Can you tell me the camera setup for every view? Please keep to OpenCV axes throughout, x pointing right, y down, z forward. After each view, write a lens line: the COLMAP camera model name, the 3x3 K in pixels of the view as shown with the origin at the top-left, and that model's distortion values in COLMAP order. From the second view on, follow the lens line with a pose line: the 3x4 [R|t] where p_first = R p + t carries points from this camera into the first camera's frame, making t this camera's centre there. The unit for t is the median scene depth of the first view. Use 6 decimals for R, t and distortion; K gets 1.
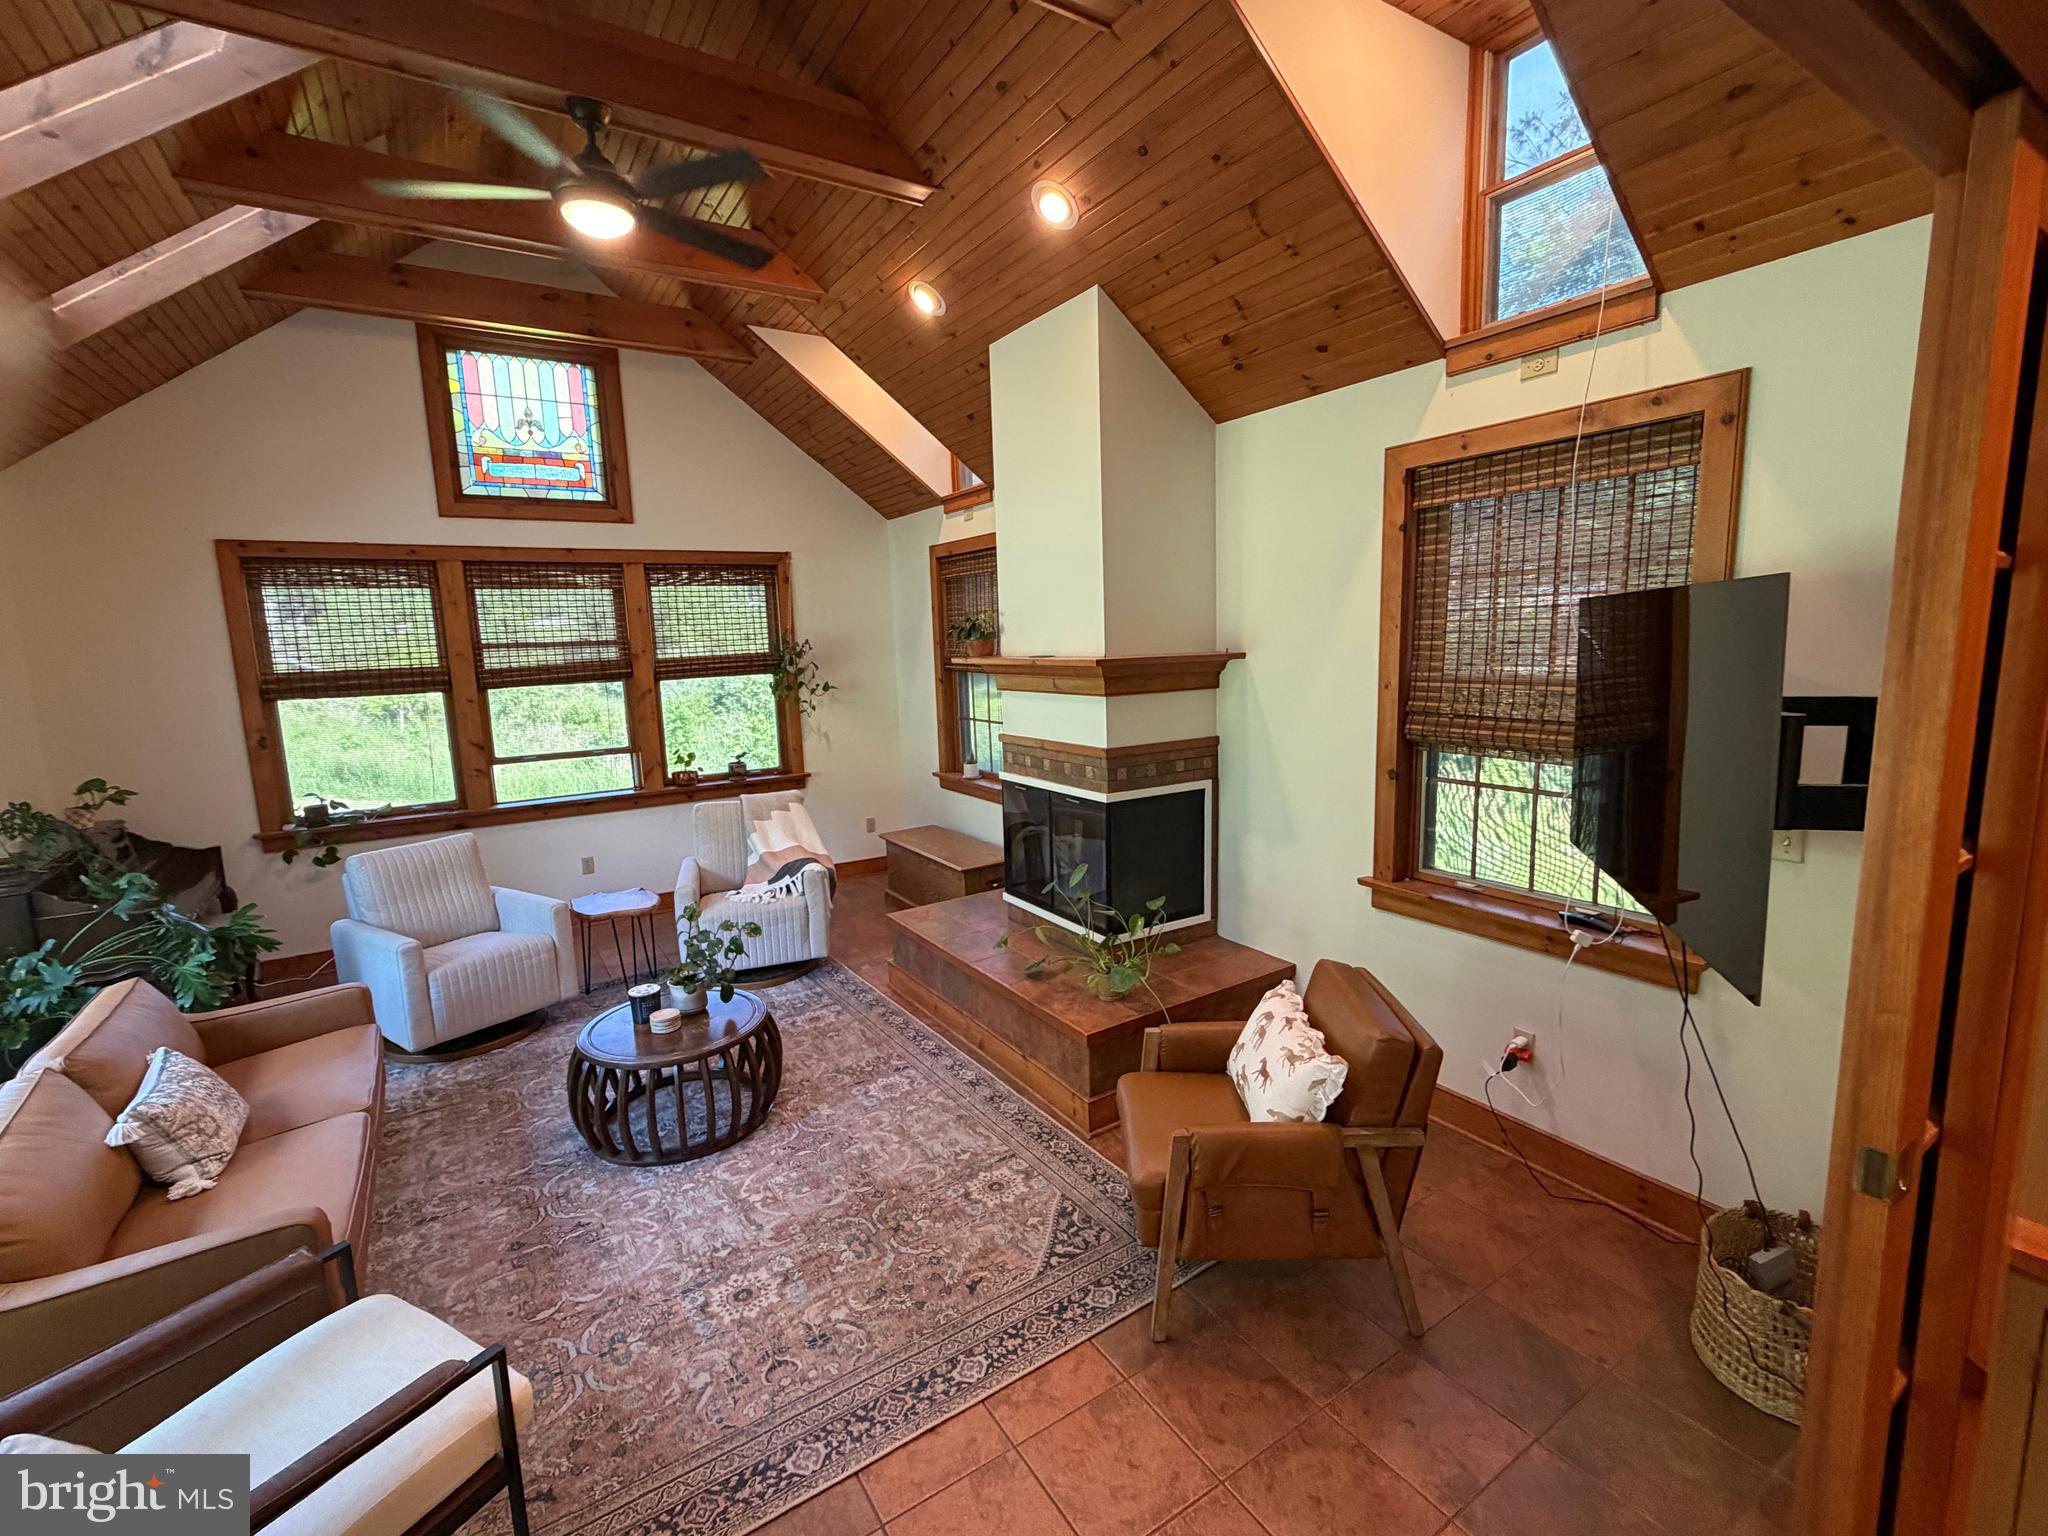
lens RADIAL K [[892.5, 0, 1024.0], [0, 892.5, 768.0], [0, 0, 1]] dist [-0.001329, 0.000147]
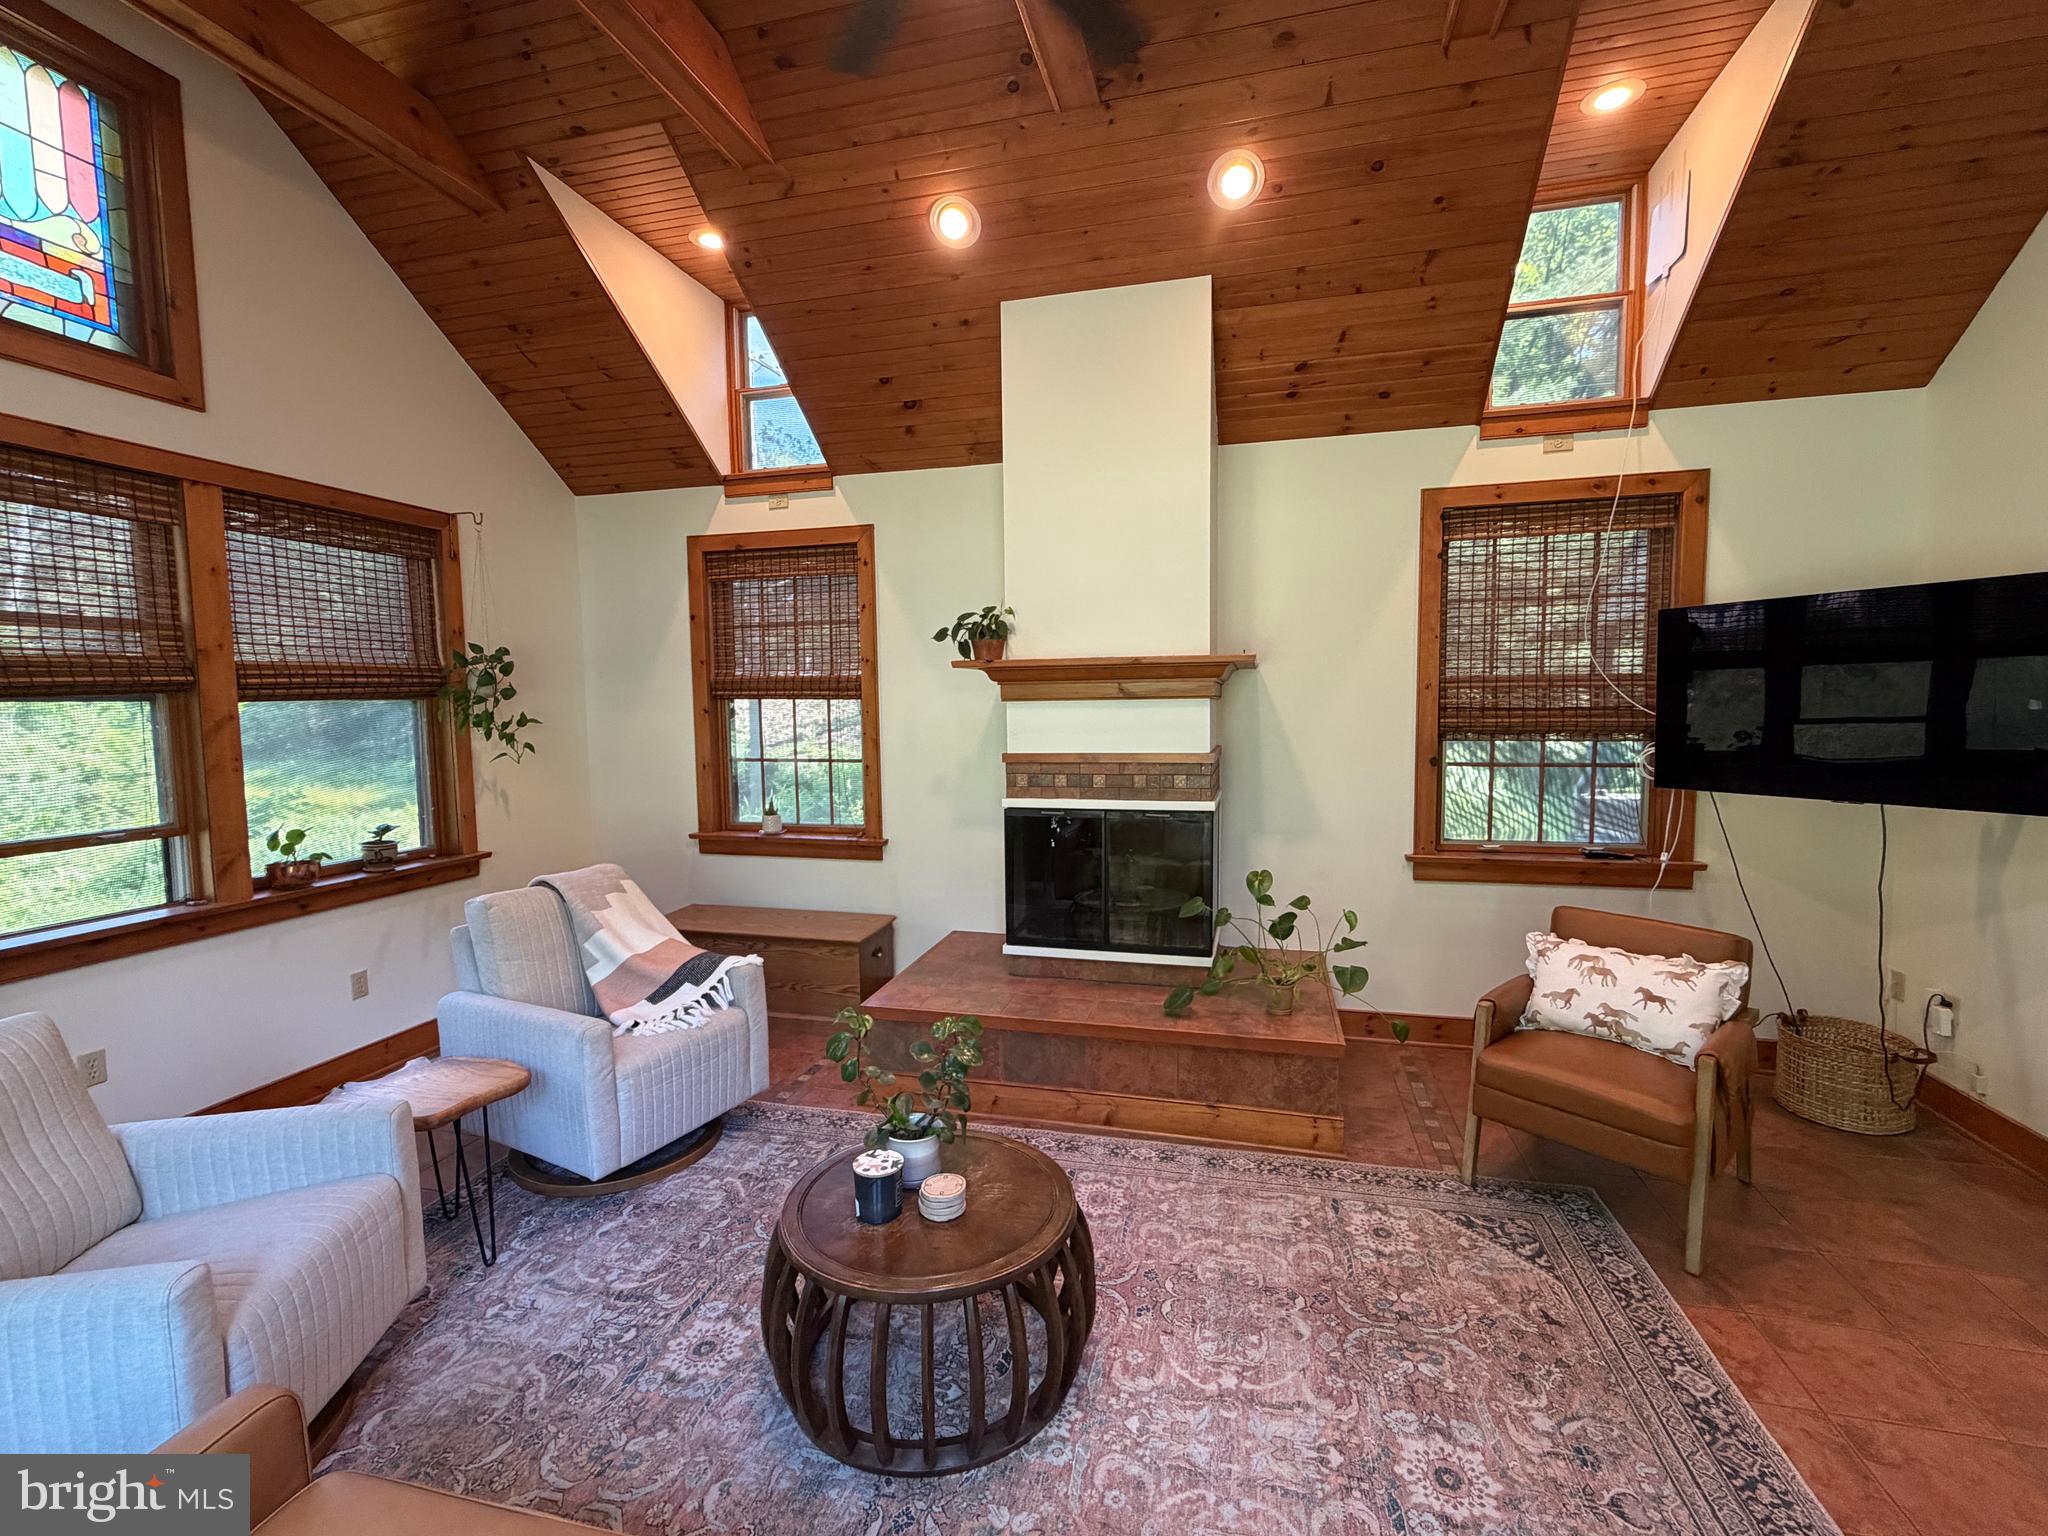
lens RADIAL K [[894.1, 0, 1024.0], [0, 894.1, 768.0], [0, 0, 1]] dist [-0.001049, -0.000108]
pose [[0.734947, -0.027909, 0.677550, -0.569506], [0.089751, 0.994366, -0.056395, 0.024149], [-0.672159, 0.102258, 0.733311, 0.362131]]
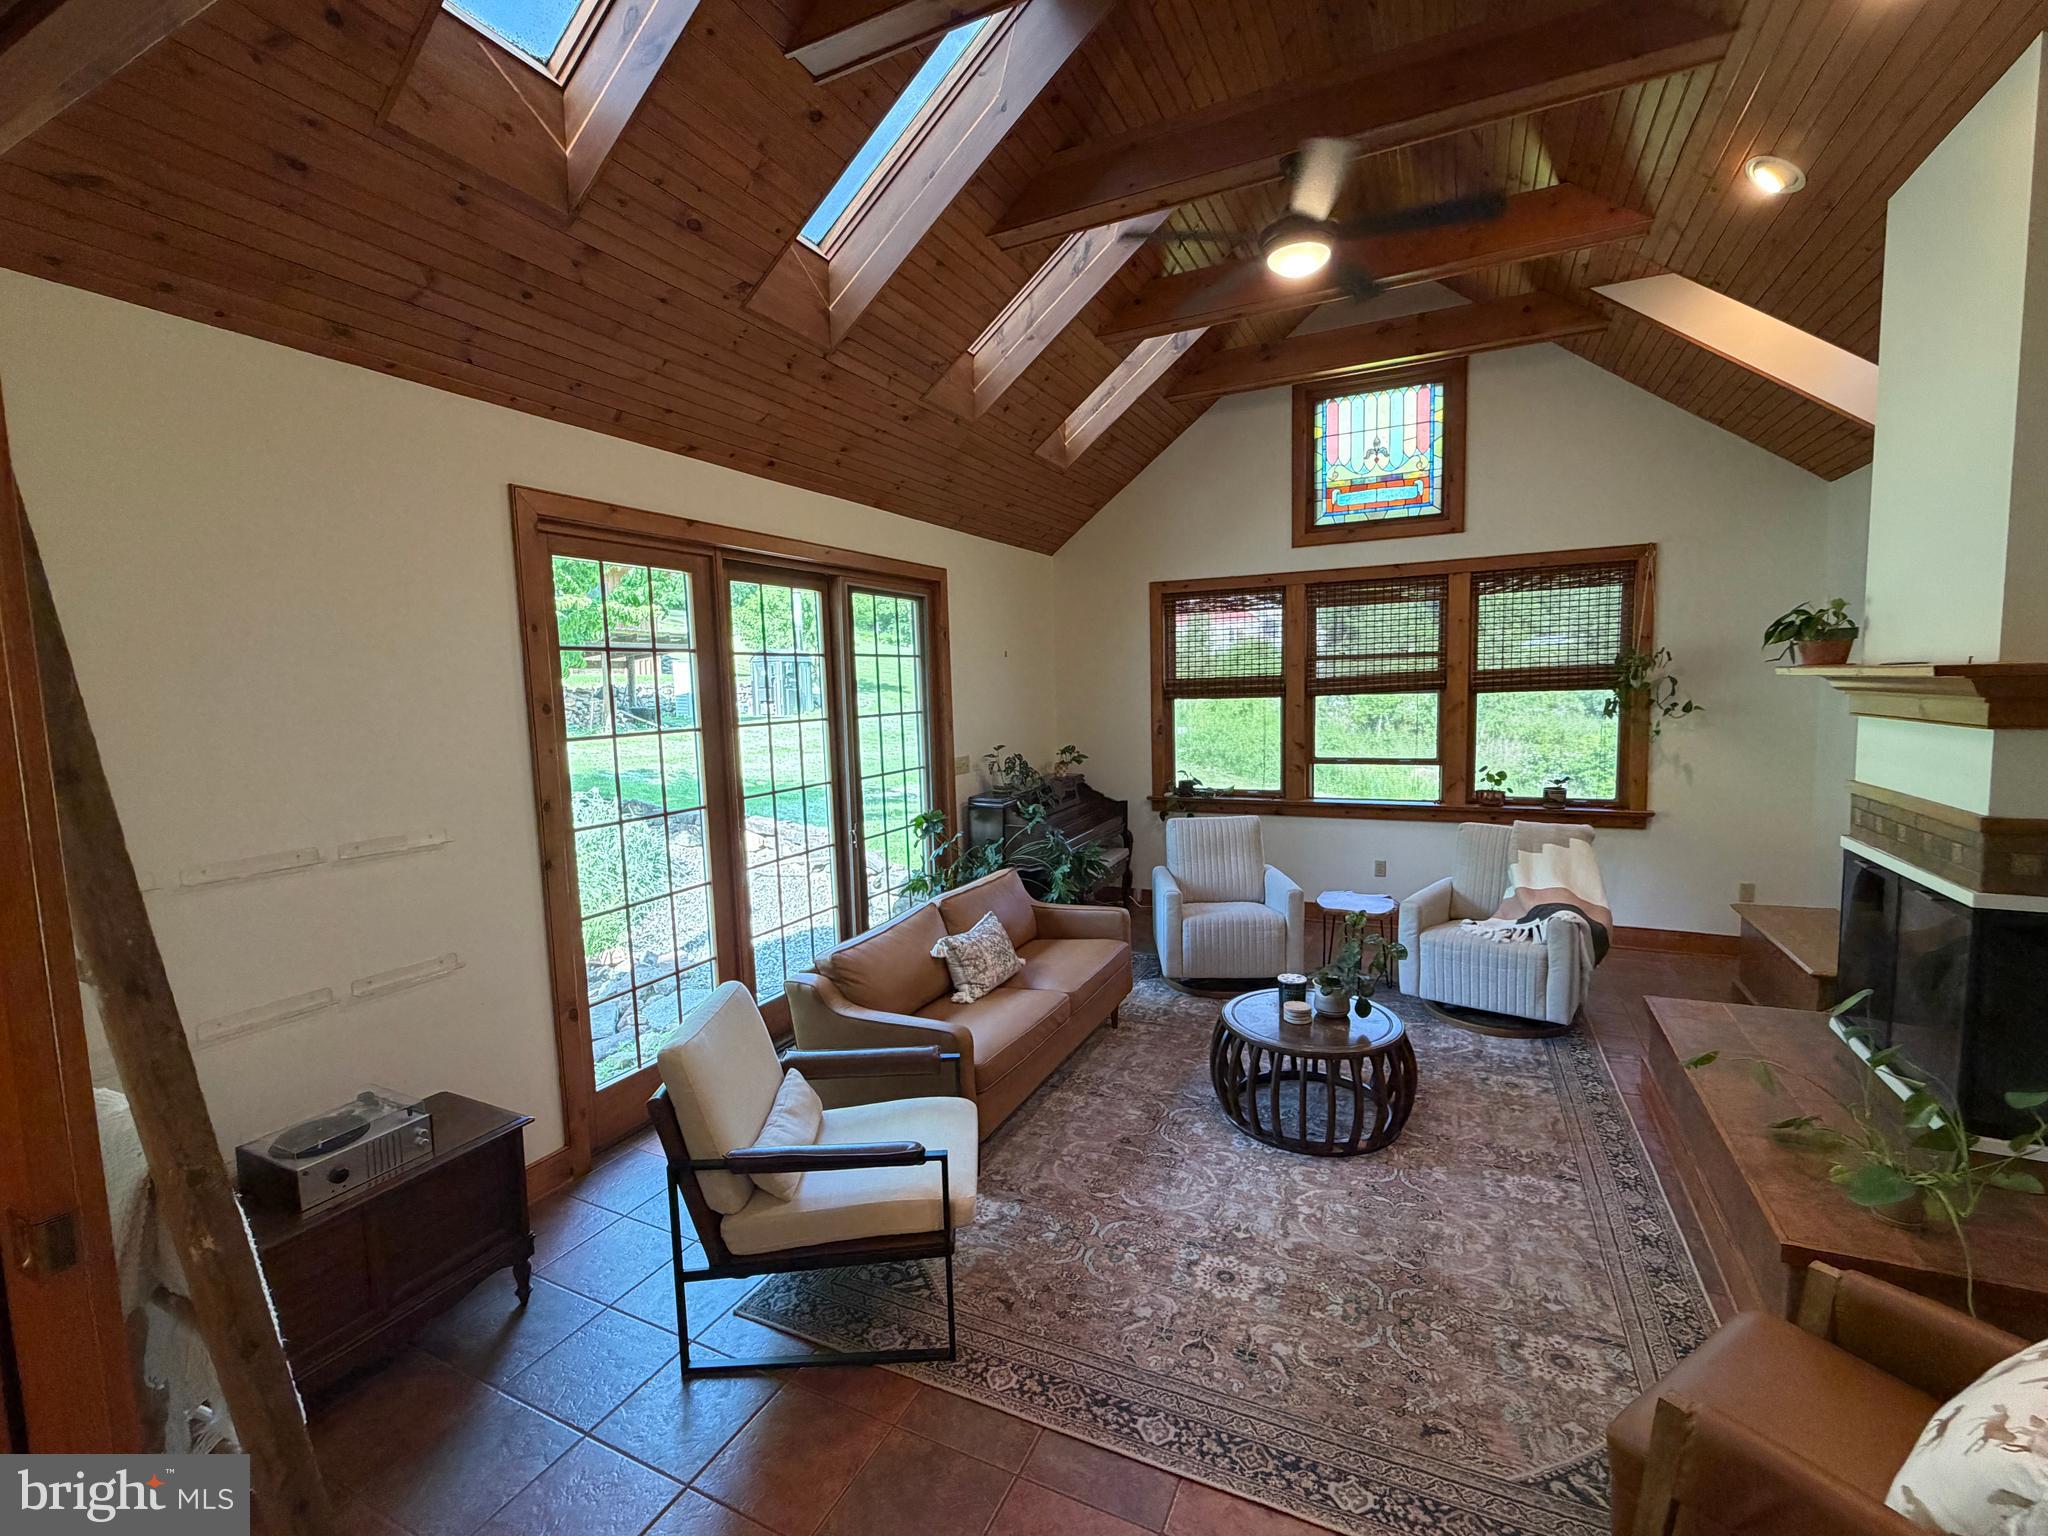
lens RADIAL K [[892.5, 0, 1024.0], [0, 892.5, 768.0], [0, 0, 1]] dist [-0.001329, 0.000147]
pose [[0.520652, 0.096492, -0.848299, 0.212387], [-0.113676, 0.992581, 0.043134, -0.005680], [0.846167, 0.073974, 0.527758, 0.119738]]
